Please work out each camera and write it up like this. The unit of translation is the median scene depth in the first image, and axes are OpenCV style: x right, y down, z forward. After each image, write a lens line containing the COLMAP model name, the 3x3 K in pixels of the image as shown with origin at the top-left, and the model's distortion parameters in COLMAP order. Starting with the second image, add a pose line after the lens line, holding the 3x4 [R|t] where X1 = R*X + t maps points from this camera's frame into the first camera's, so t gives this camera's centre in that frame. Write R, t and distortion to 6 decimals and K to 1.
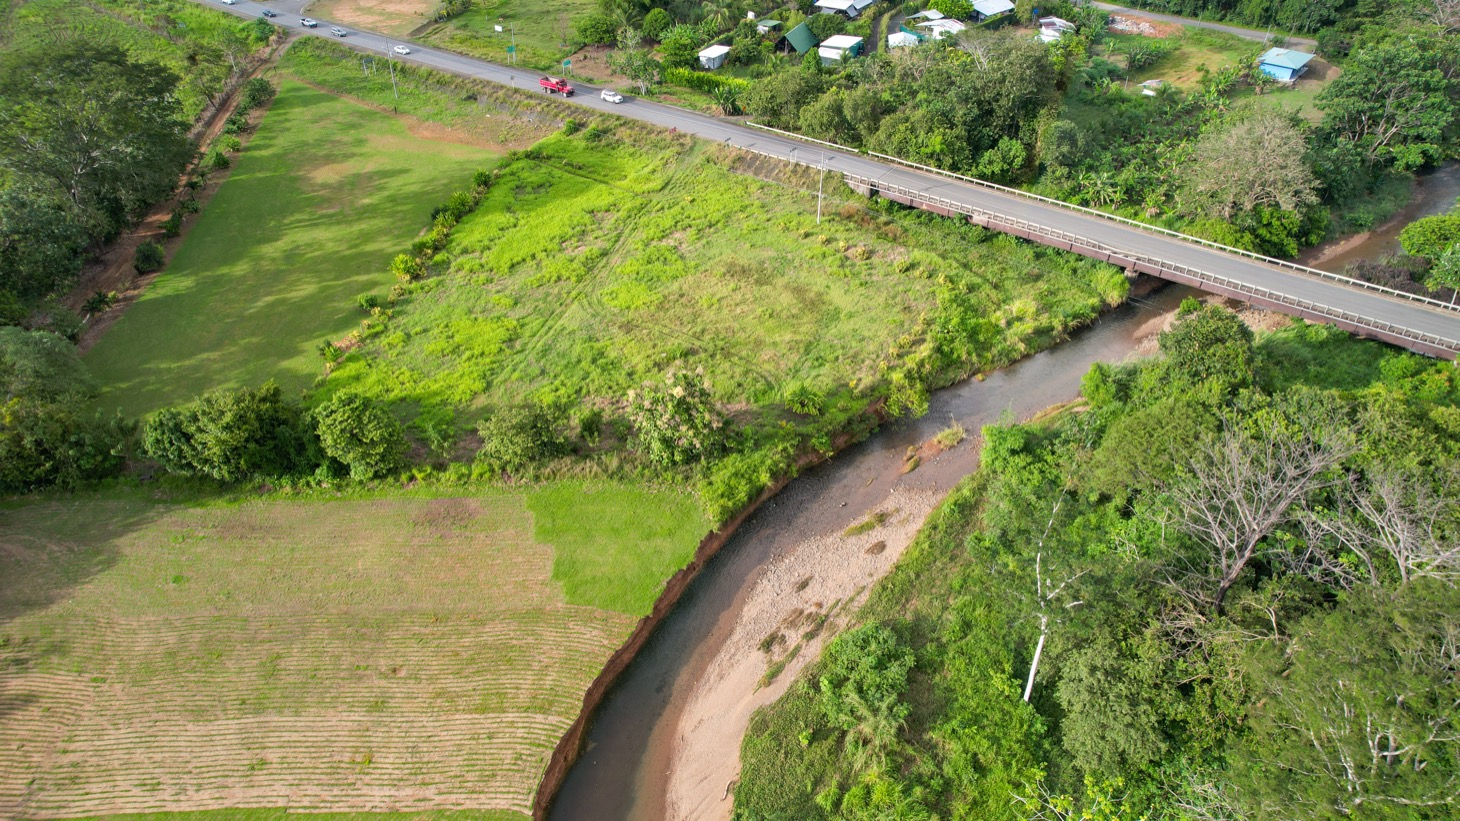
lens RADIAL K [[934.6, 0, 726.2], [0, 934.6, 408.2], [0, 0, 1]] dist [-0.058234, 0.033964]
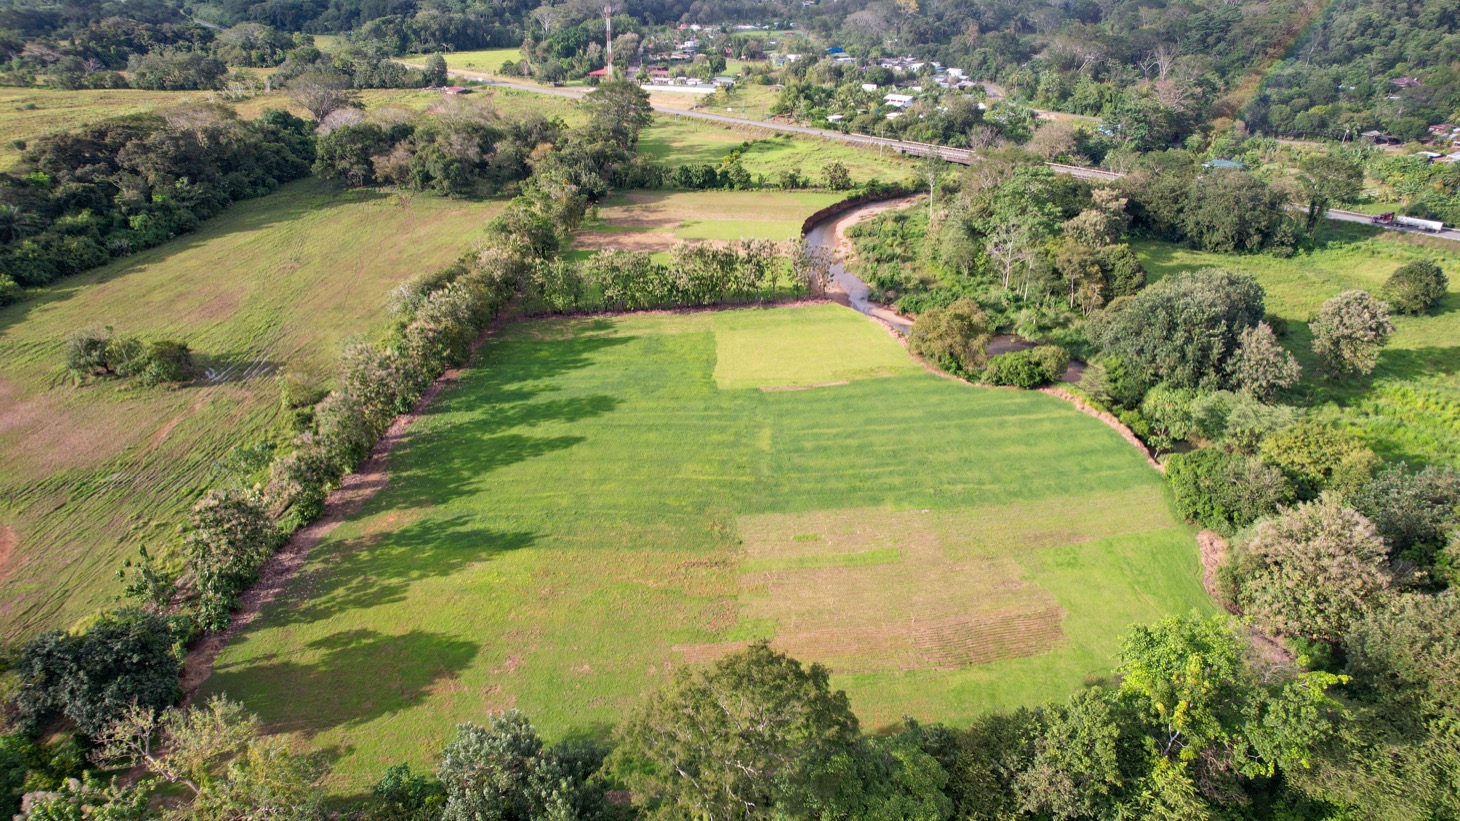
lens RADIAL K [[934.6, 0, 726.2], [0, 934.6, 408.2], [0, 0, 1]] dist [-0.058234, 0.033964]
pose [[0.996015, 0.042874, -0.078206, -0.091560], [-0.056773, 0.981057, -0.185214, 0.934919], [0.068783, 0.188916, 0.979581, -1.346070]]
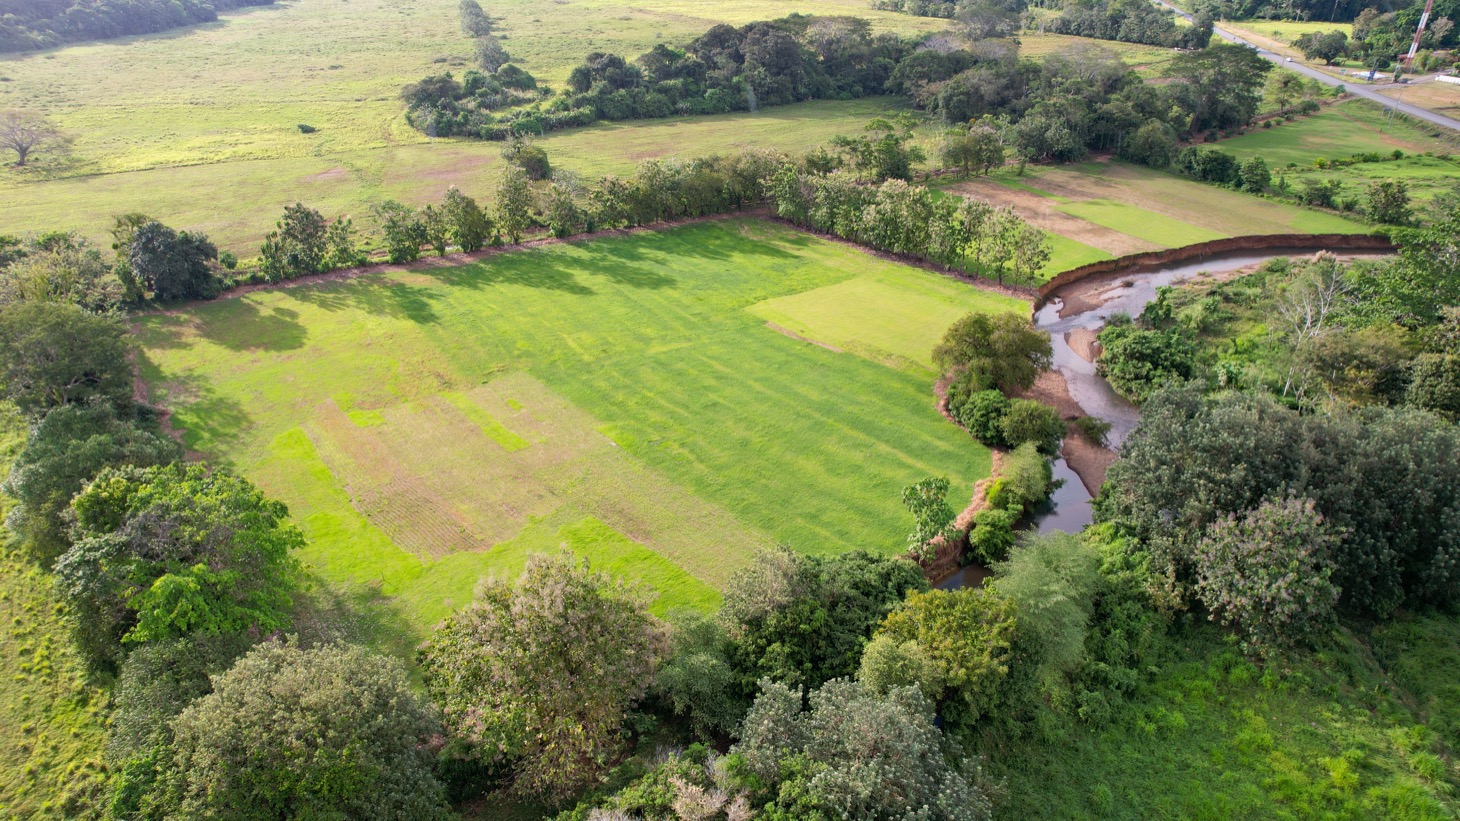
lens RADIAL K [[934.6, 0, 726.2], [0, 934.6, 408.2], [0, 0, 1]] dist [-0.058234, 0.033964]
pose [[0.462212, 0.416315, -0.782970, 0.756245], [-0.534531, 0.835308, 0.128593, 0.654137], [0.707556, 0.359084, 0.608623, -0.855982]]
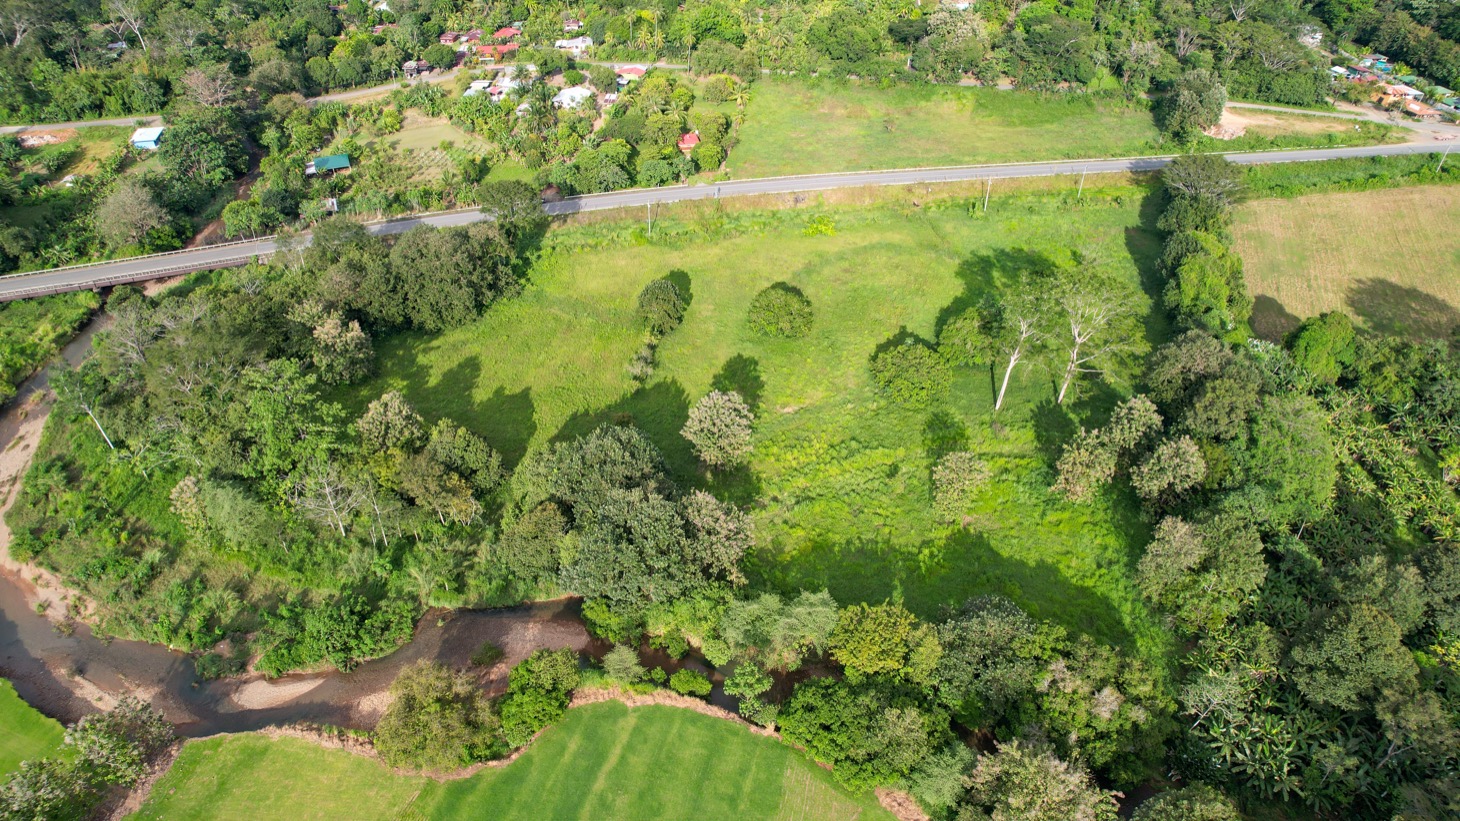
lens RADIAL K [[968.6, 0, 730.0], [0, 968.6, 410.5], [0, 0, 1]] dist [-0.086309, 0.072729]
pose [[0.565513, -0.488056, 0.664828, -0.206601], [0.496744, 0.845052, 0.197821, 0.287180], [-0.658362, 0.218379, 0.720327, -1.054070]]
